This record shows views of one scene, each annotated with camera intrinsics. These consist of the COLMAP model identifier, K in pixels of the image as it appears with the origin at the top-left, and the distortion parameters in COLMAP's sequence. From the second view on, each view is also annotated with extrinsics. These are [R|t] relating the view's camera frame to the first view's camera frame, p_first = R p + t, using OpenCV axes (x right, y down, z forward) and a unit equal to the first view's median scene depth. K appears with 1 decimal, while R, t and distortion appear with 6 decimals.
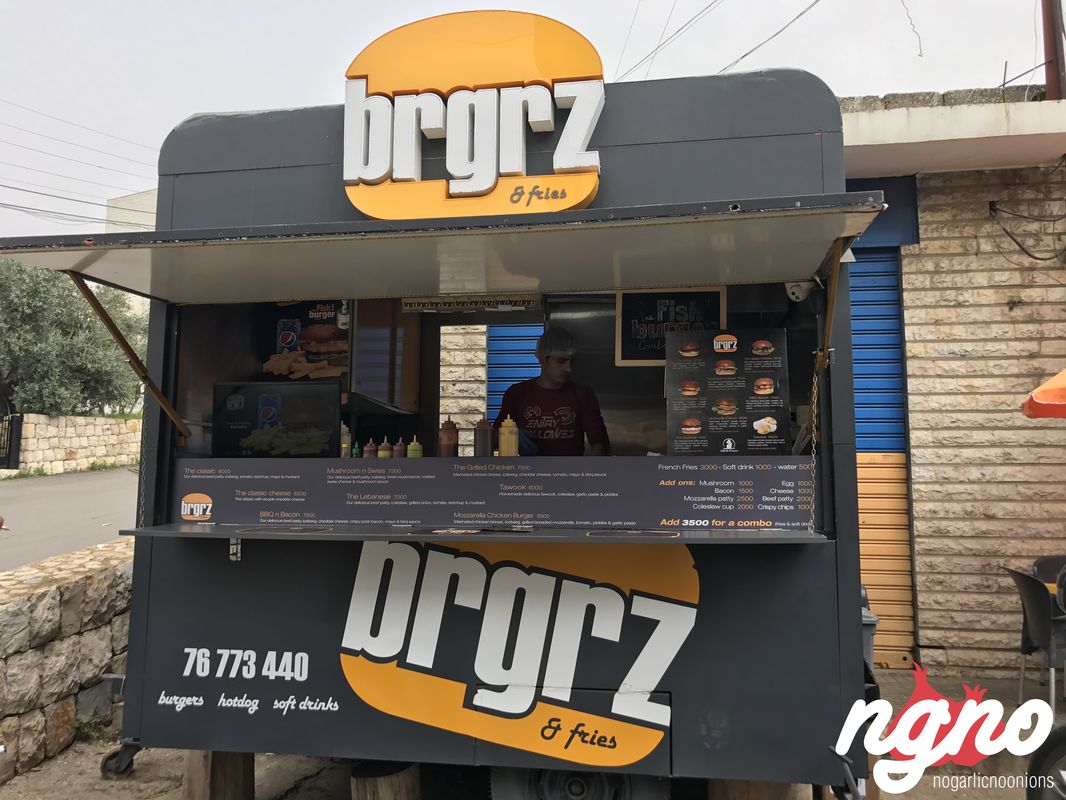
lens RADIAL K [[909.2, 0, 532.1], [0, 909.2, 385.6], [0, 0, 1]] dist [0.088238, -0.214278]
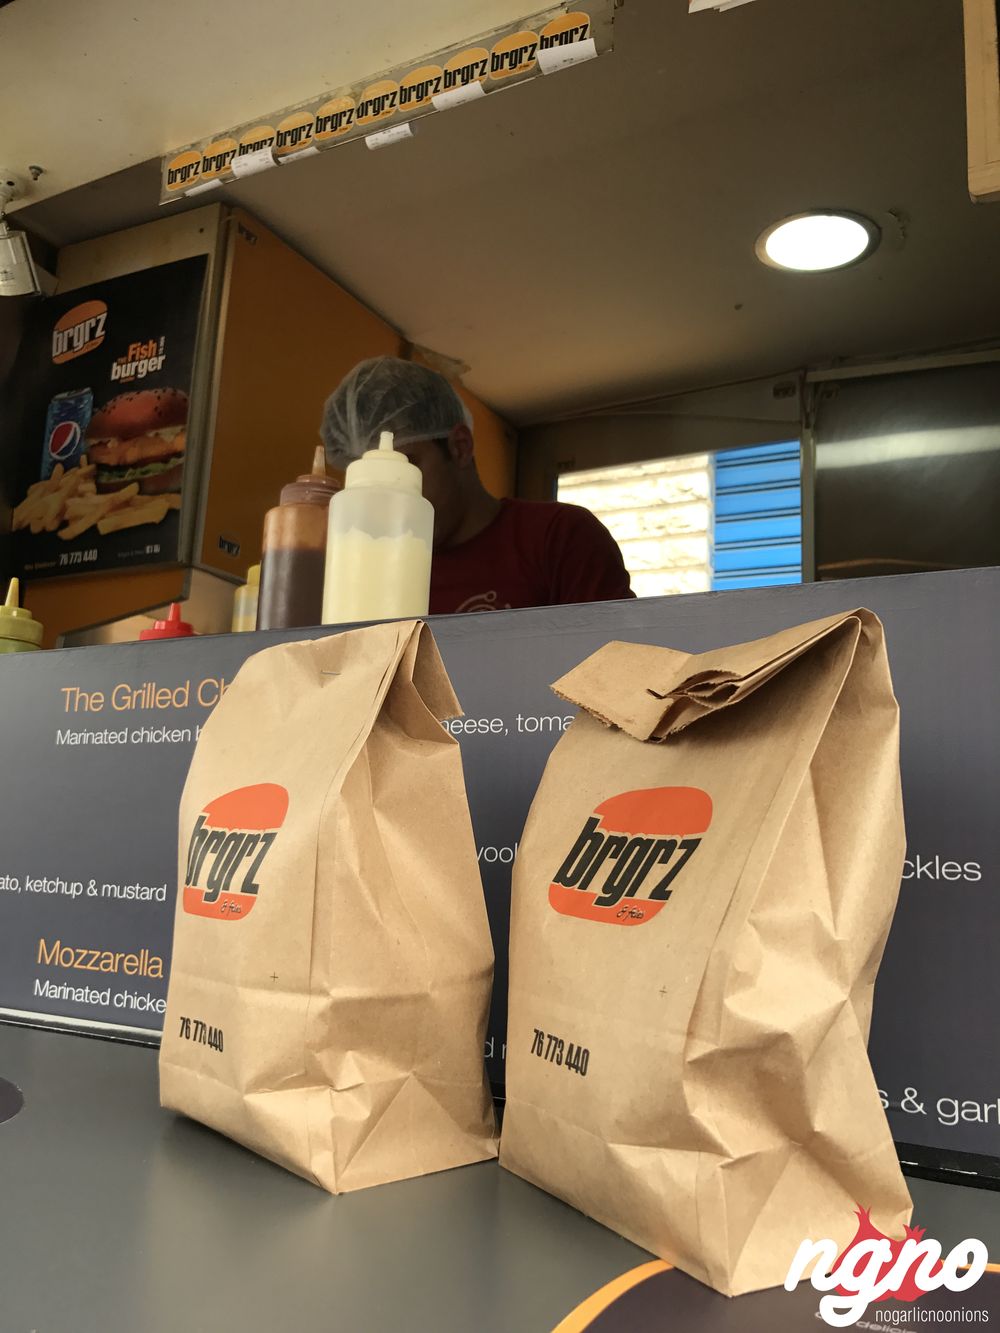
lens RADIAL K [[1137.0, 0, 500.0], [0, 1137.0, 666.5], [0, 0, 1]] dist [0.088238, -0.214278]
pose [[0.944500, -0.021539, -0.327804, 0.062780], [0.001023, 0.998036, -0.062632, 0.075033], [0.328510, 0.058821, 0.942667, 0.614235]]
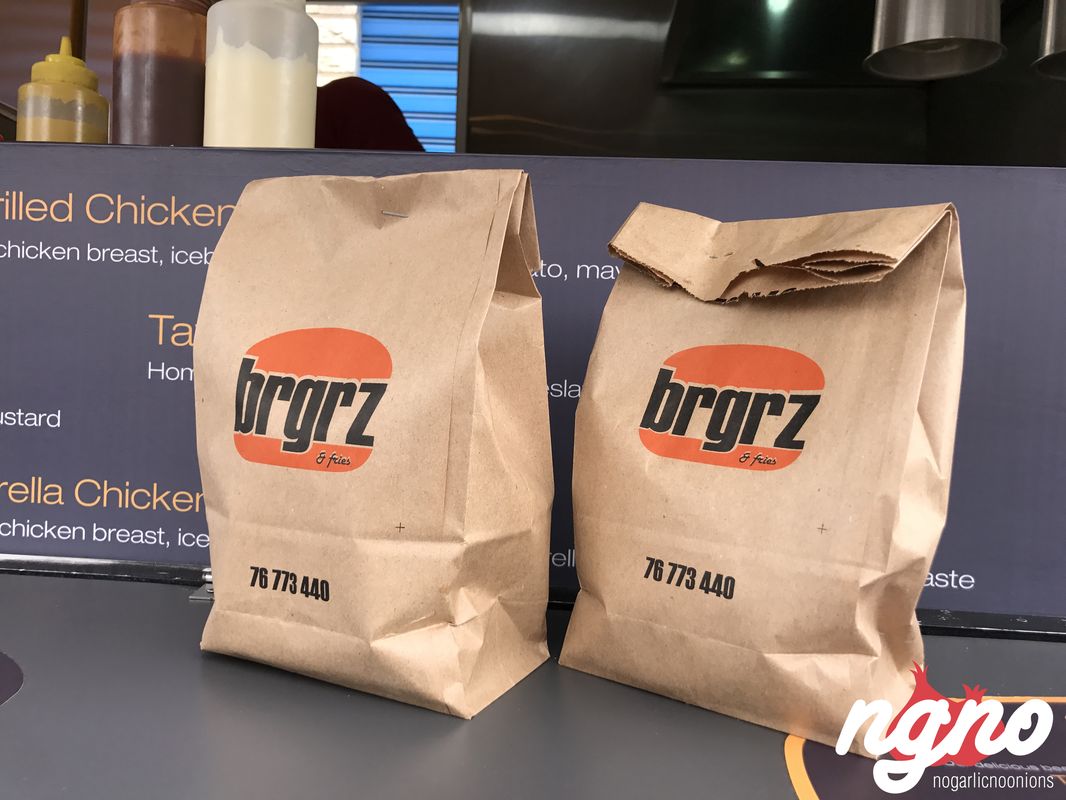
lens RADIAL K [[909.2, 0, 532.1], [0, 909.2, 385.6], [0, 0, 1]] dist [0.088238, -0.214278]
pose [[0.992510, 0.037437, 0.116288, 0.011268], [-0.053293, 0.989221, 0.136390, 0.072005], [-0.109928, -0.141565, 0.983806, 0.625995]]
